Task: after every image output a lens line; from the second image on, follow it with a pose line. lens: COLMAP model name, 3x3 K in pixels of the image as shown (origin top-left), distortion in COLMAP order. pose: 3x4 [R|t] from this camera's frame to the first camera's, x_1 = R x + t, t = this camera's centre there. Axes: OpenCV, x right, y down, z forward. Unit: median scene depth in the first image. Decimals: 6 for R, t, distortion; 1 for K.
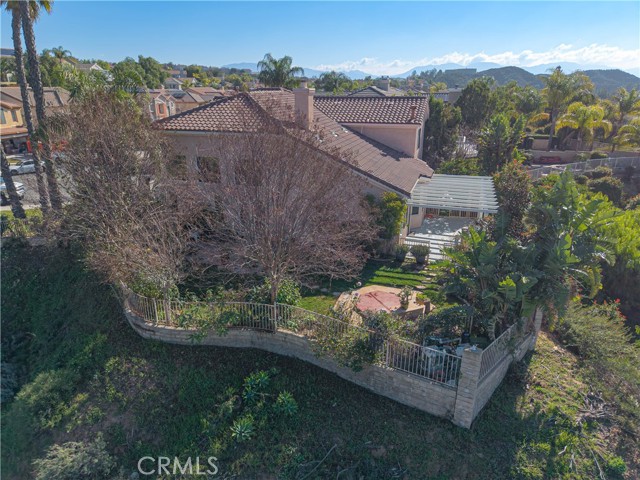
lens RADIAL K [[430.6, 0, 320.0], [0, 430.6, 240.0], [0, 0, 1]] dist [0.042680, -0.056442]
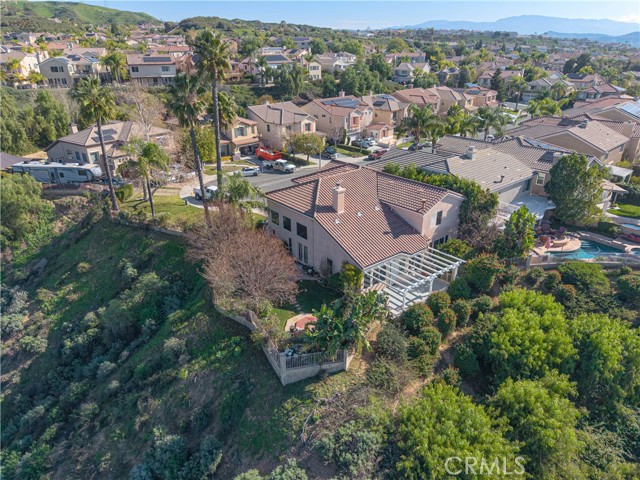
lens RADIAL K [[430.6, 0, 320.0], [0, 430.6, 240.0], [0, 0, 1]] dist [0.042680, -0.056442]
pose [[0.845365, 0.211594, -0.490495, 0.324293], [-0.167439, 0.976892, 0.132840, -0.151721], [0.507269, -0.030170, 0.861260, -0.202338]]
